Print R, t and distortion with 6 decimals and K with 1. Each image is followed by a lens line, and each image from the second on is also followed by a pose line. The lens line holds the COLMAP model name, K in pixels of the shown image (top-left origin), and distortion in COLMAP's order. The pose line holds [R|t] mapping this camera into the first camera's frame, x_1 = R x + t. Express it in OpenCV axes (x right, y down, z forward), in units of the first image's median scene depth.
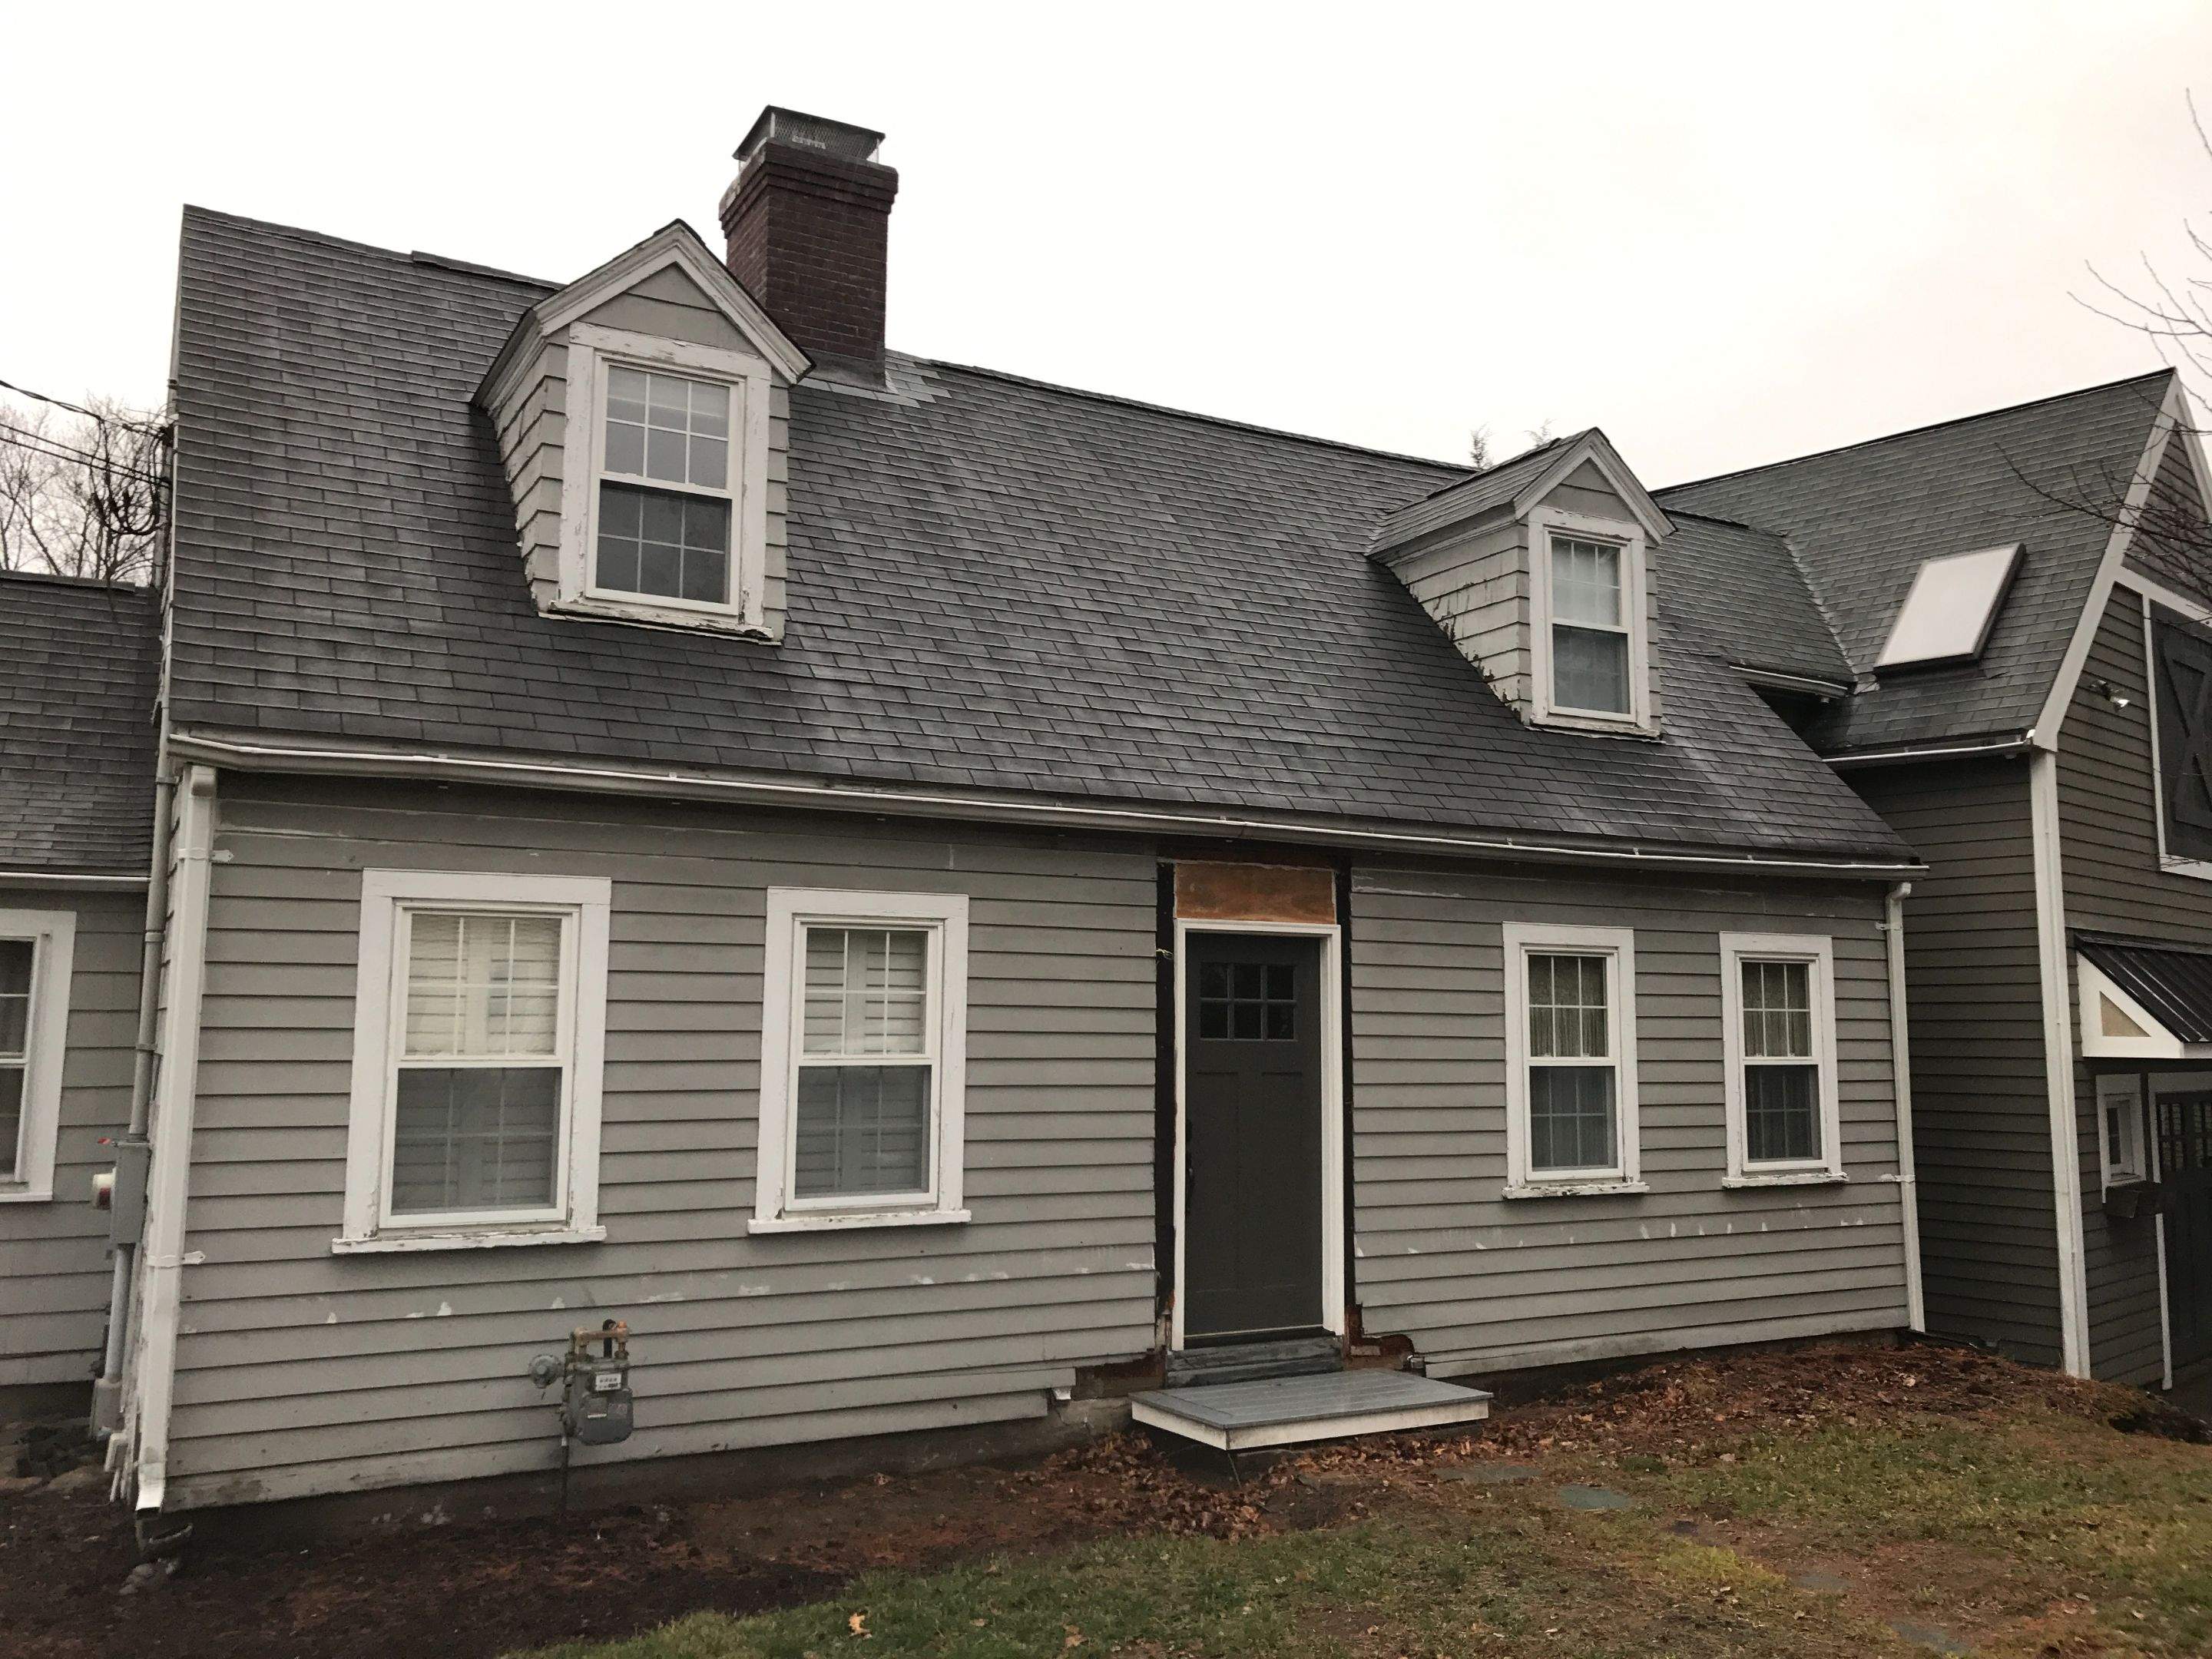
lens RADIAL K [[1800.9, 0, 1115.1], [0, 1800.9, 814.6], [0, 0, 1]] dist [0.036653, -0.038556]
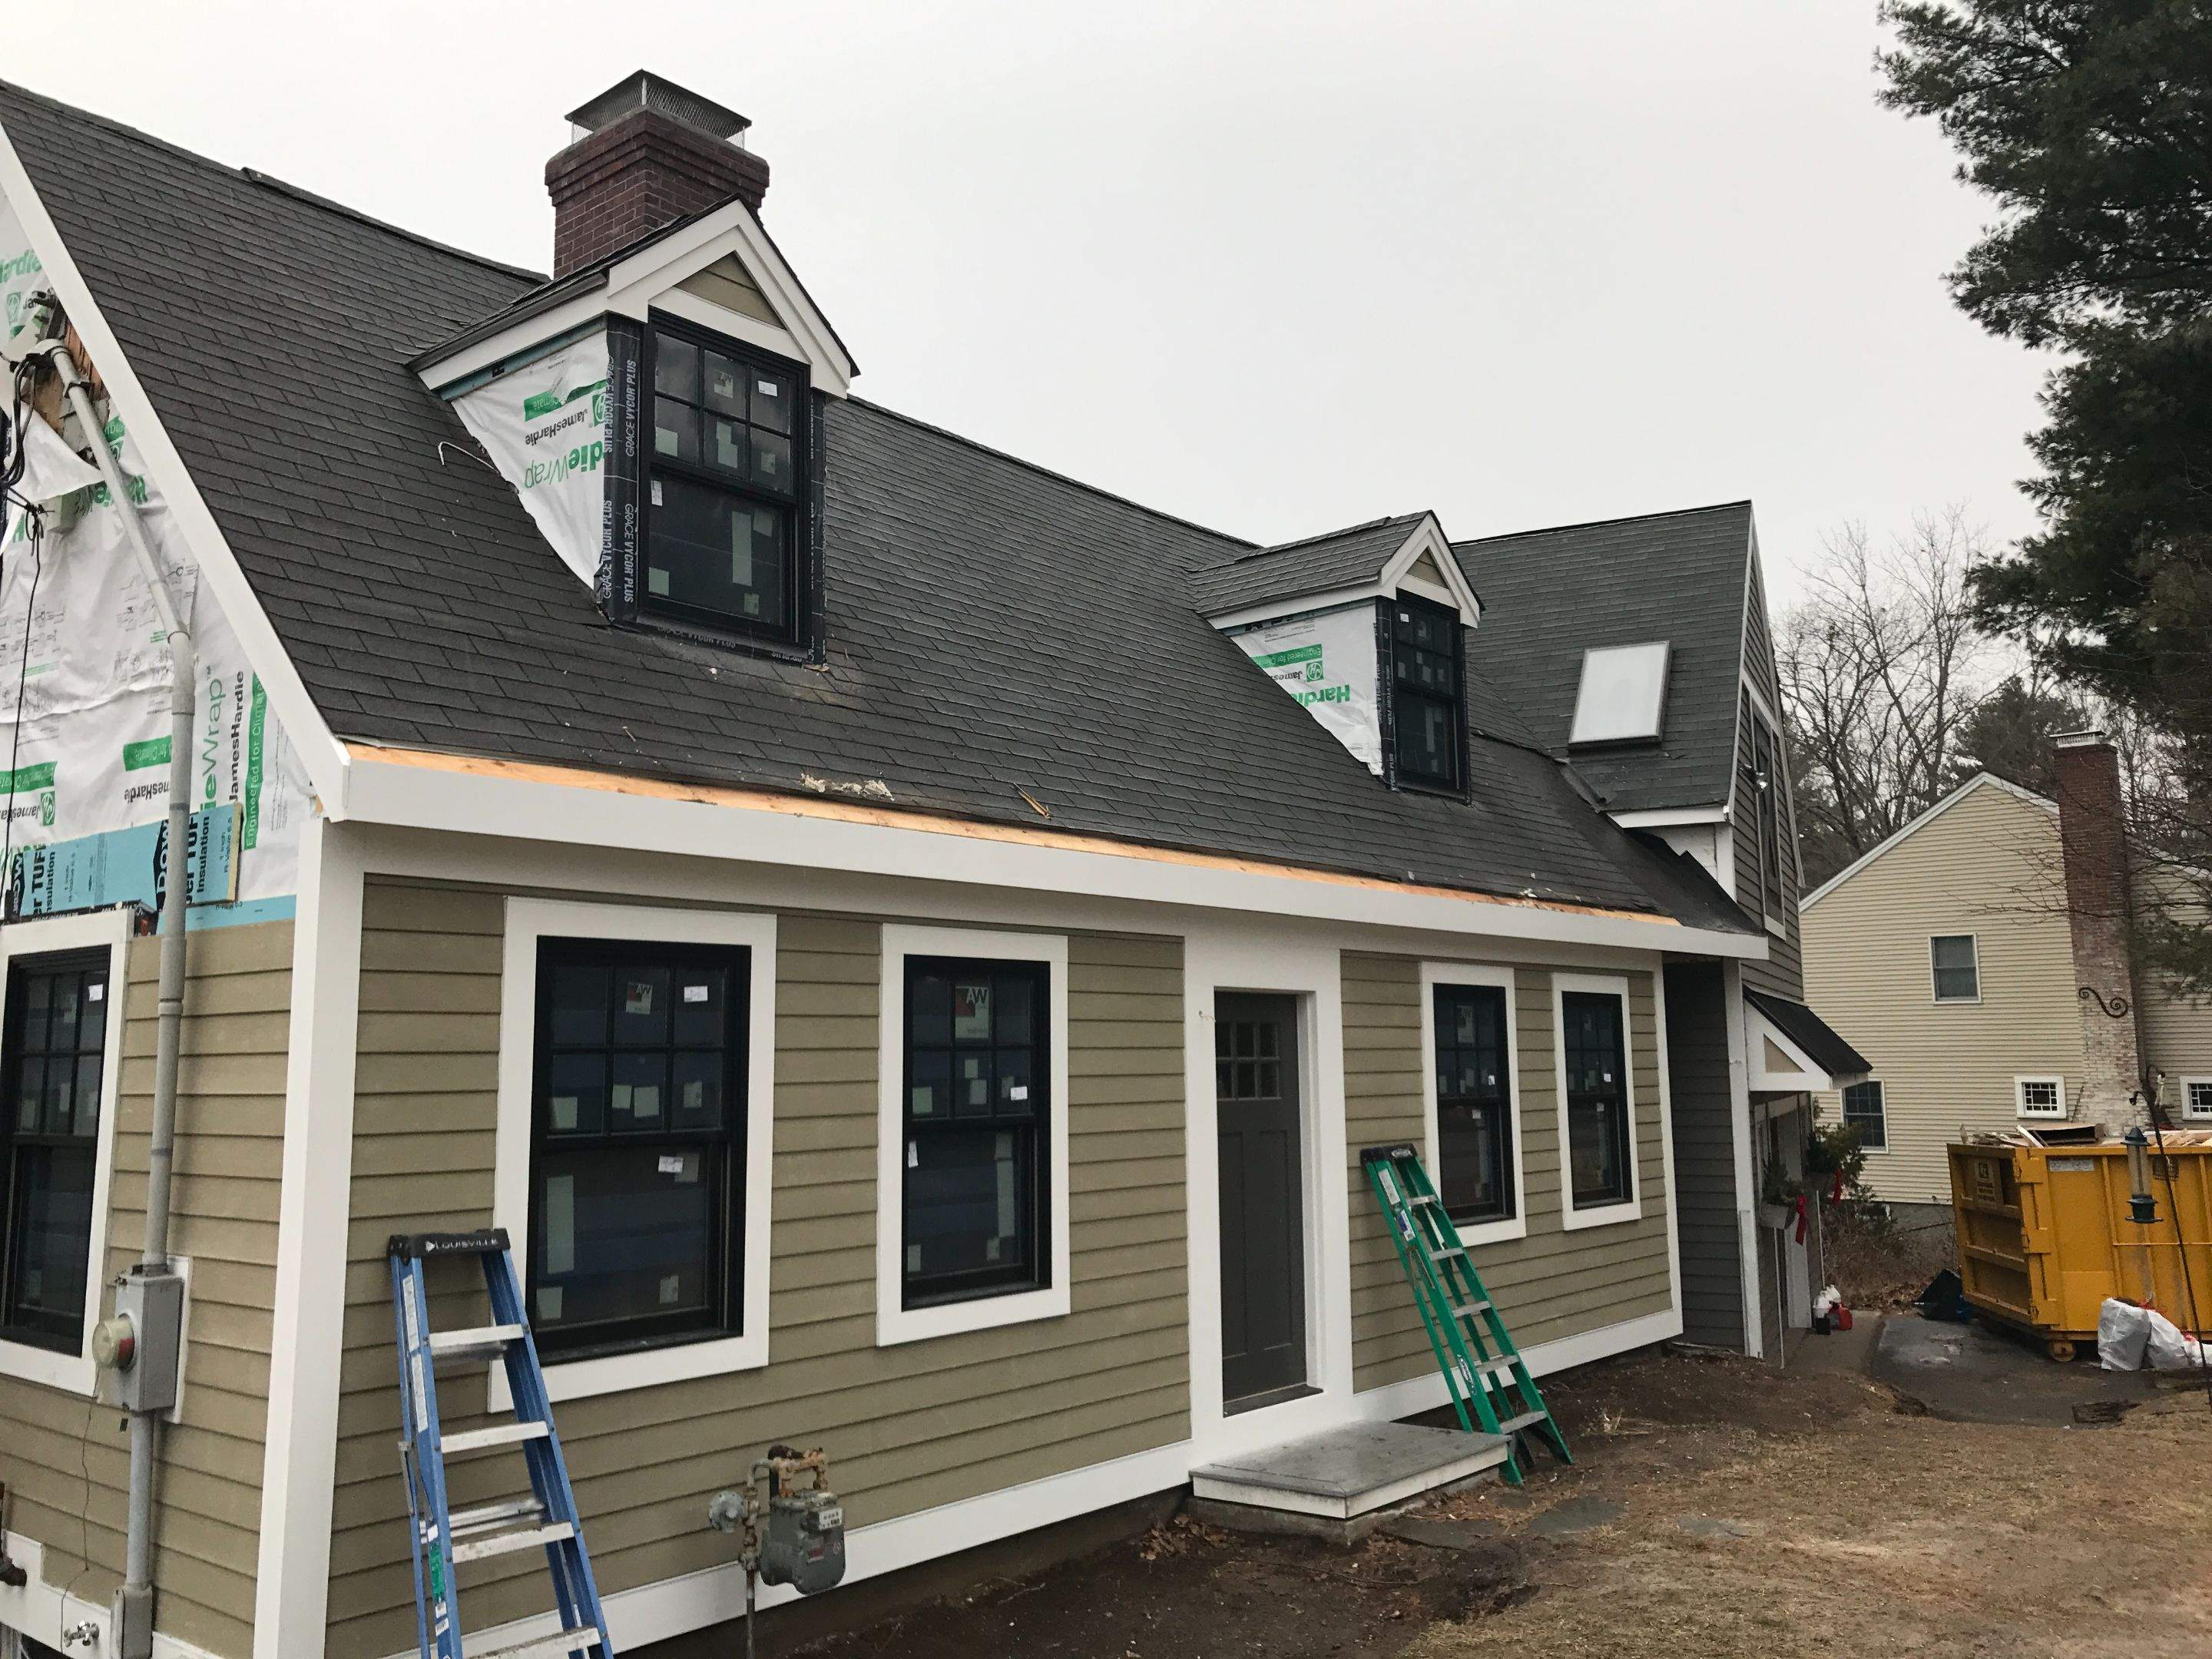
lens RADIAL K [[1800.9, 0, 1106.5], [0, 1800.9, 814.2], [0, 0, 1]] dist [0.036653, -0.038556]
pose [[0.931832, 0.031222, 0.361544, -0.269770], [-0.023227, 0.999381, -0.026440, -0.002489], [-0.362145, 0.016240, 0.931980, 0.075285]]
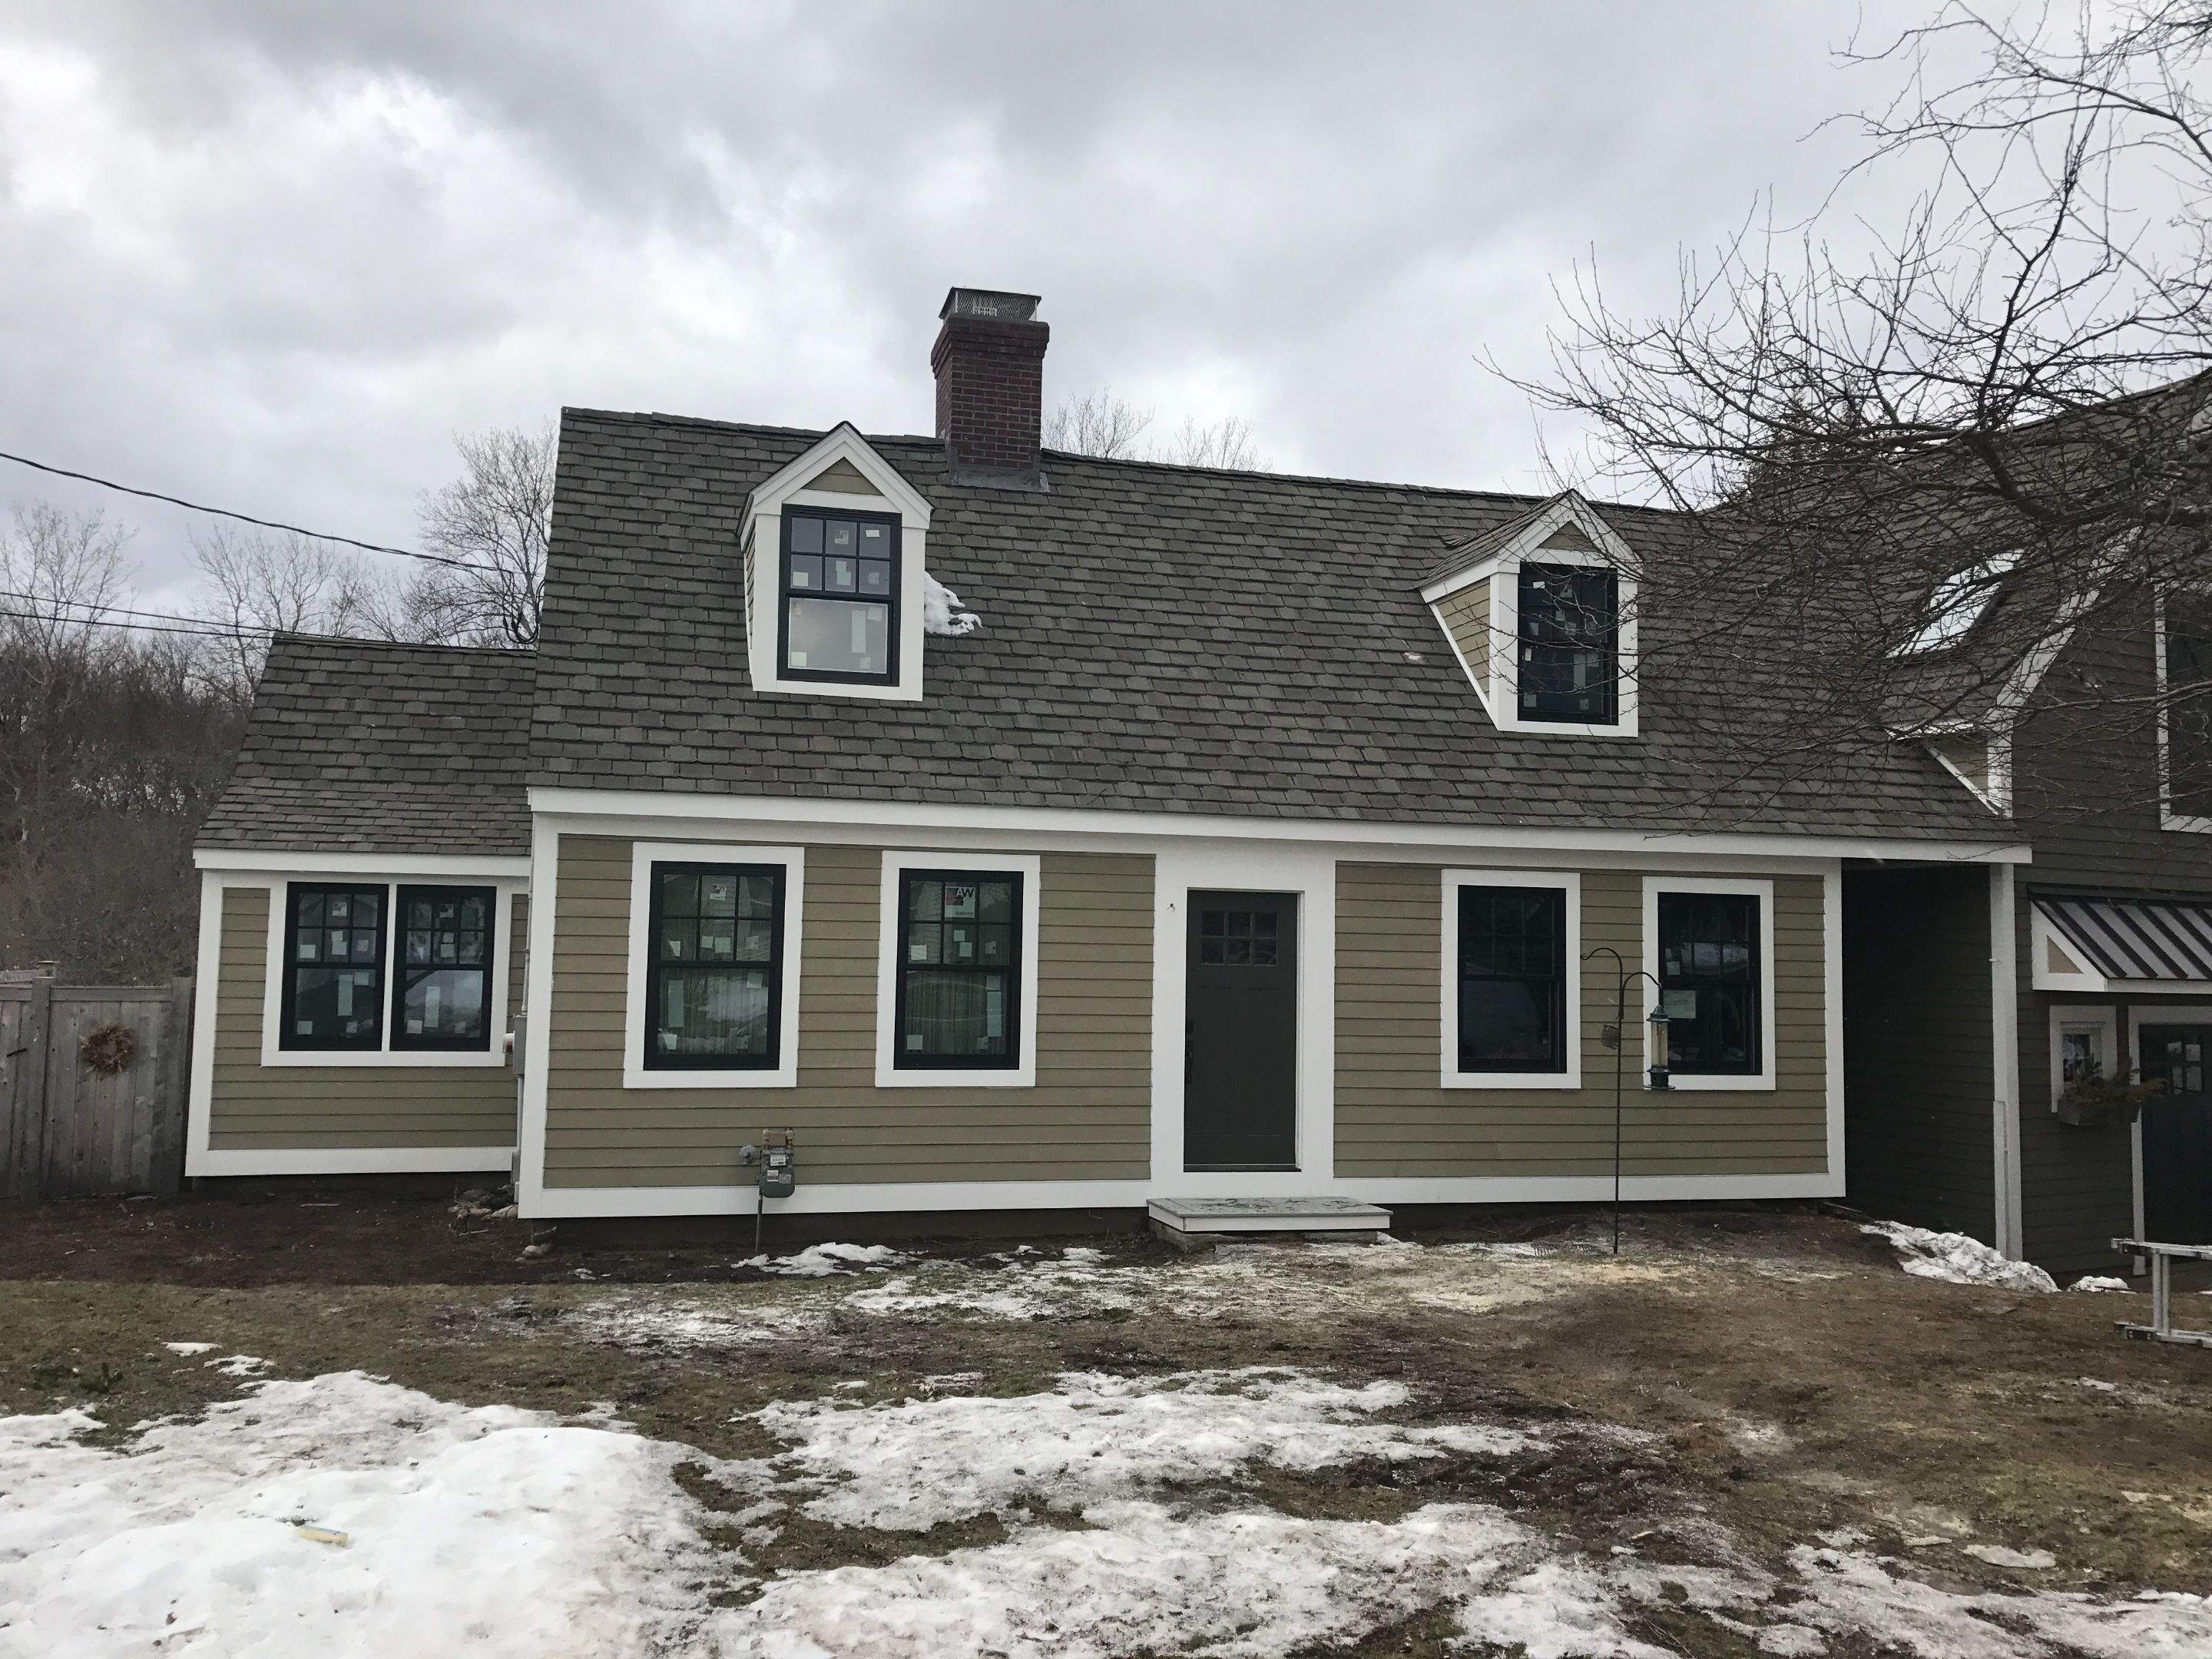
lens RADIAL K [[1800.9, 0, 1098.4], [0, 1800.9, 817.8], [0, 0, 1]] dist [0.036653, -0.038556]
pose [[0.968991, -0.008321, -0.246956, 0.234516], [0.018021, 0.999151, 0.037043, -0.034219], [0.246438, -0.040345, 0.968318, -0.299940]]
